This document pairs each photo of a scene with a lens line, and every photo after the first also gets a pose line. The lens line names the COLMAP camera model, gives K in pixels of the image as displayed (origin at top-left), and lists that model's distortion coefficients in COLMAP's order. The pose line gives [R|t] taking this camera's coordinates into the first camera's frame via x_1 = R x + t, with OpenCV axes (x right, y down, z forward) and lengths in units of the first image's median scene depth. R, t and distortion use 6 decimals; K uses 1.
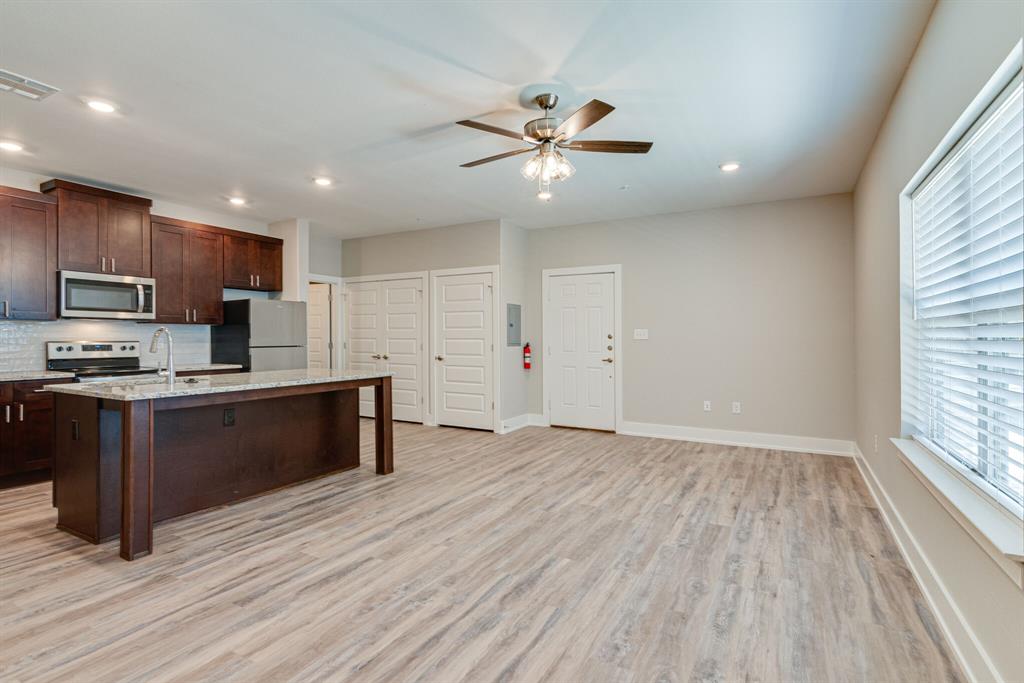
lens RADIAL K [[496.2, 0, 506.5], [0, 496.2, 340.6], [0, 0, 1]] dist [0.000355, 0.000291]
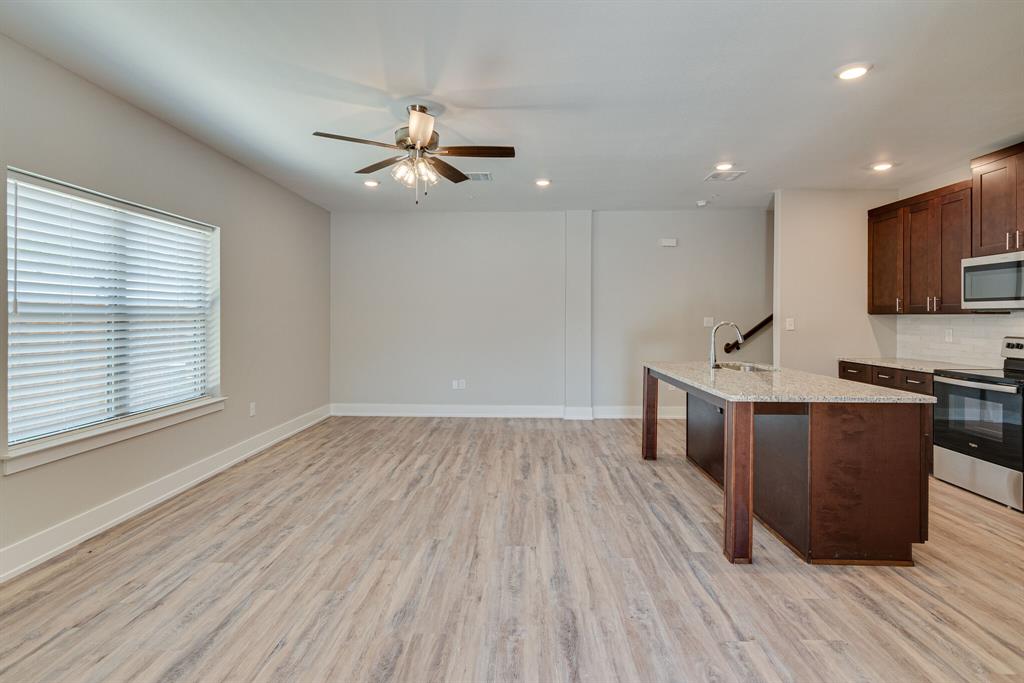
lens RADIAL K [[512.0, 0, 508.5], [0, 512.0, 316.1], [0, 0, 1]] dist [-0.001058, 0.000281]
pose [[-0.885945, -0.006440, -0.463746, 0.315178], [-0.009075, 0.999953, 0.003450, -0.032410], [0.463702, 0.007265, -0.885961, 1.526086]]
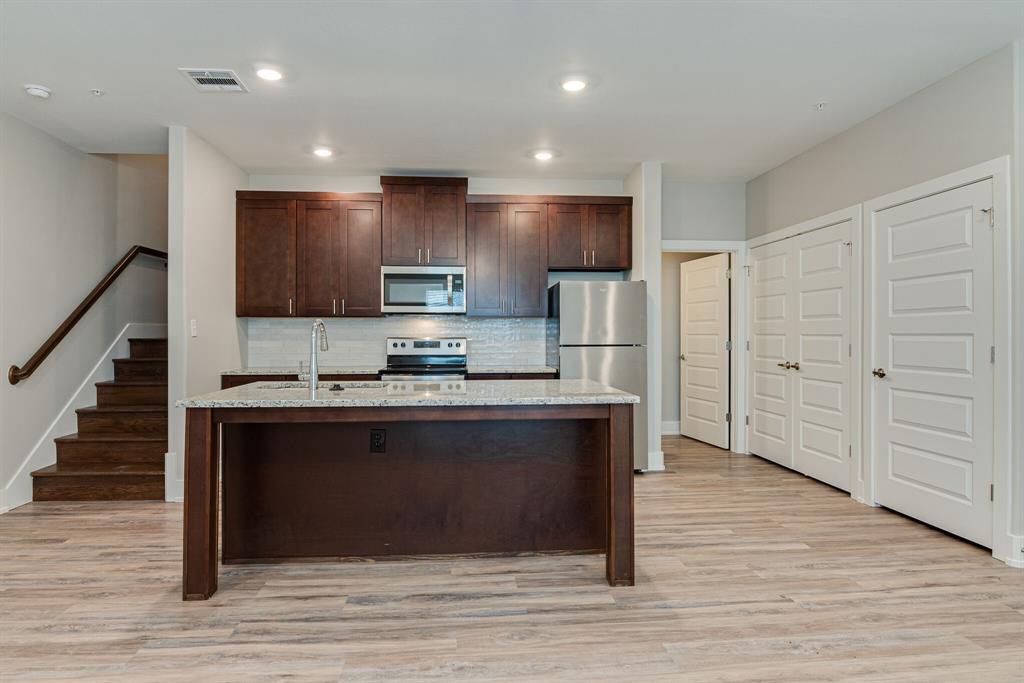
lens RADIAL K [[579.1, 0, 507.2], [0, 579.1, 334.8], [0, 0, 1]] dist [-0.011441, -0.001676]
pose [[0.559789, -0.002570, -0.828631, 0.221617], [-0.003134, 0.999981, -0.005218, 0.001922], [0.828629, 0.005518, 0.559770, 0.585236]]
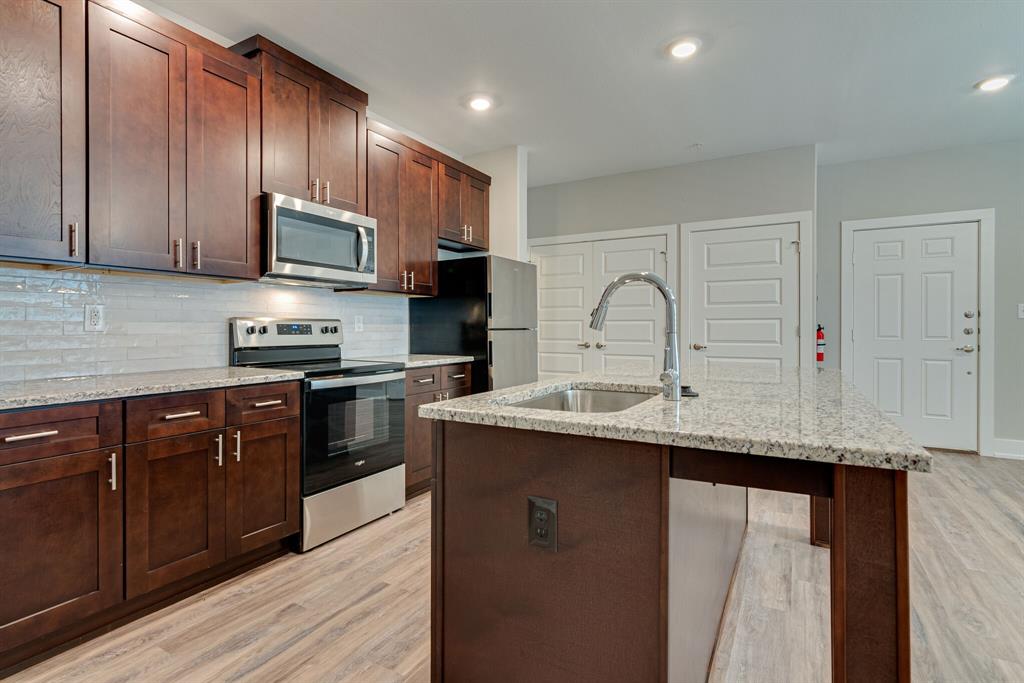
lens RADIAL K [[516.8, 0, 508.8], [0, 516.8, 322.7], [0, 0, 1]] dist [0.018543, 0.000111]
pose [[0.999986, -0.002164, 0.004729, -0.657211], [0.002243, 0.999860, -0.016565, 0.020923], [-0.004693, 0.016576, 0.999852, 0.419953]]
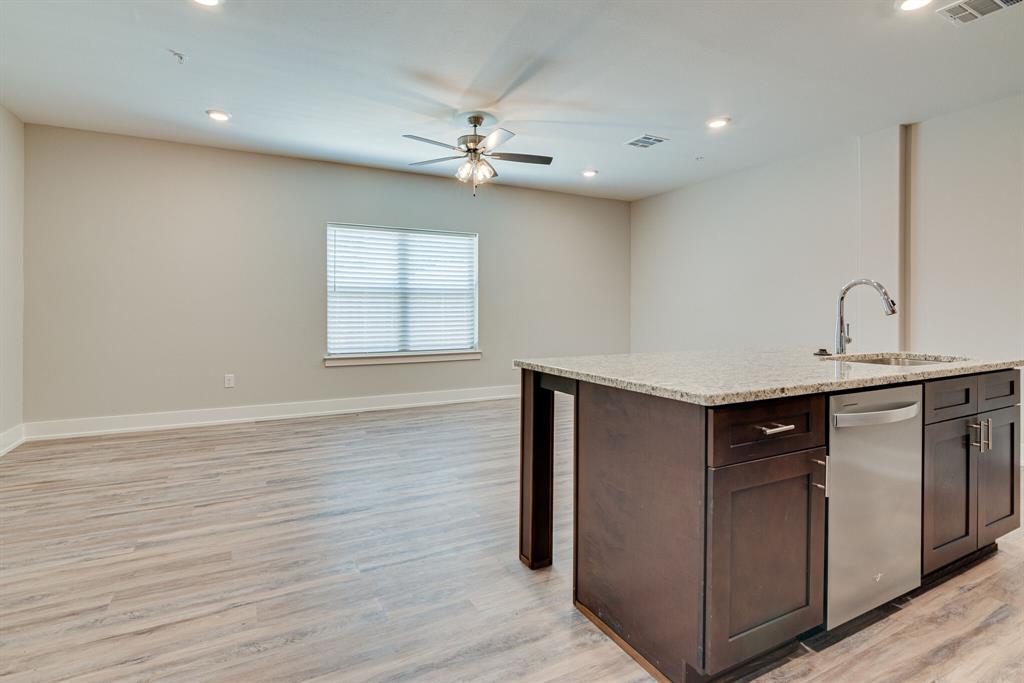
lens RADIAL K [[506.5, 0, 501.5], [0, 506.5, 310.7], [0, 0, 1]] dist [-0.000545, -0.000166]
pose [[-0.834796, -0.004585, 0.550540, -0.532030], [0.000413, 0.999960, 0.008954, 0.010600], [-0.550559, 0.007703, -0.834761, 1.547298]]
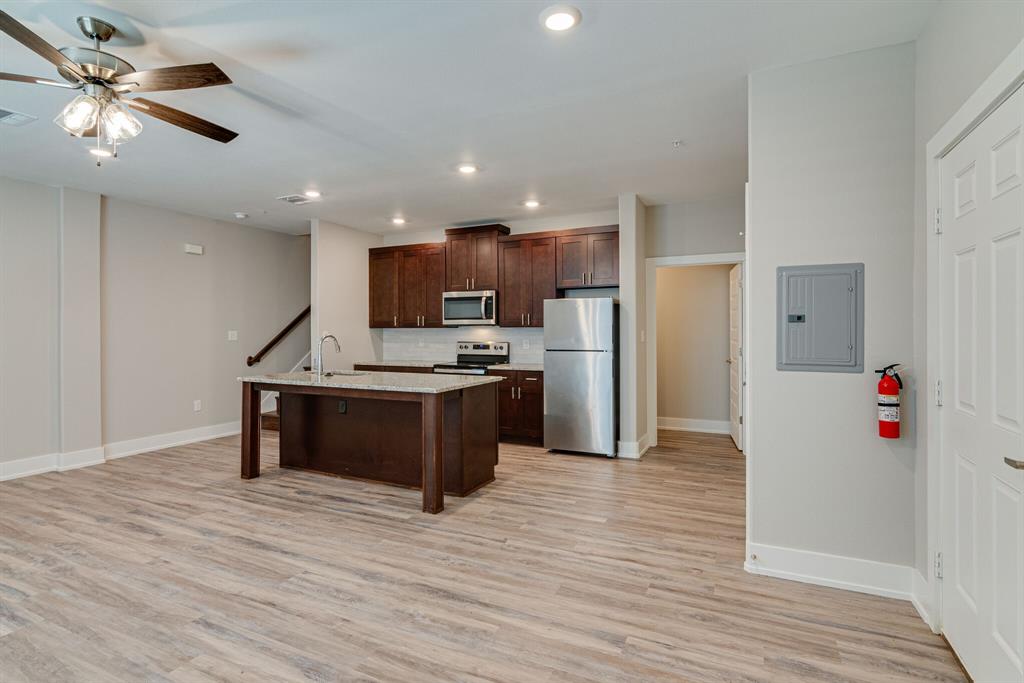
lens RADIAL K [[518.1, 0, 501.0], [0, 518.1, 335.3], [0, 0, 1]] dist [0.002054, 0.000278]
pose [[0.052447, 0.007495, -0.998596, 0.650721], [-0.004458, 0.999964, 0.007271, -0.030600], [0.998614, 0.004071, 0.052479, 1.142812]]
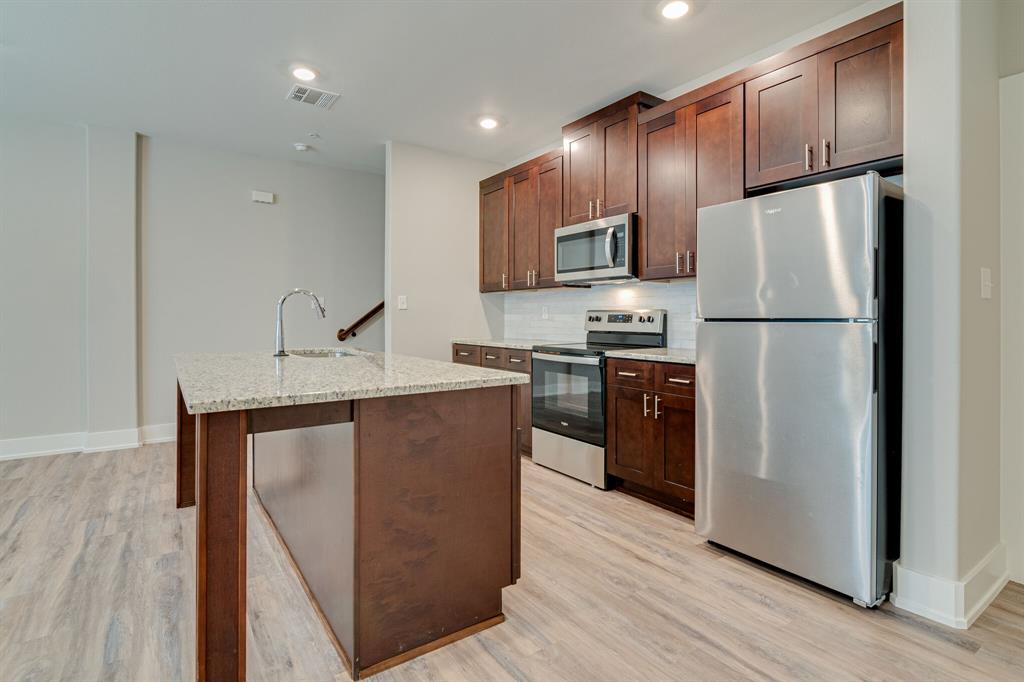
lens RADIAL K [[503.5, 0, 508.8], [0, 503.5, 321.8], [0, 0, 1]] dist [-0.004243, -0.000734]
pose [[-0.437839, 0.005809, -0.899034, -0.052322], [-0.007944, 0.999915, 0.010330, 0.015719], [0.899018, 0.011665, -0.437756, 1.384726]]
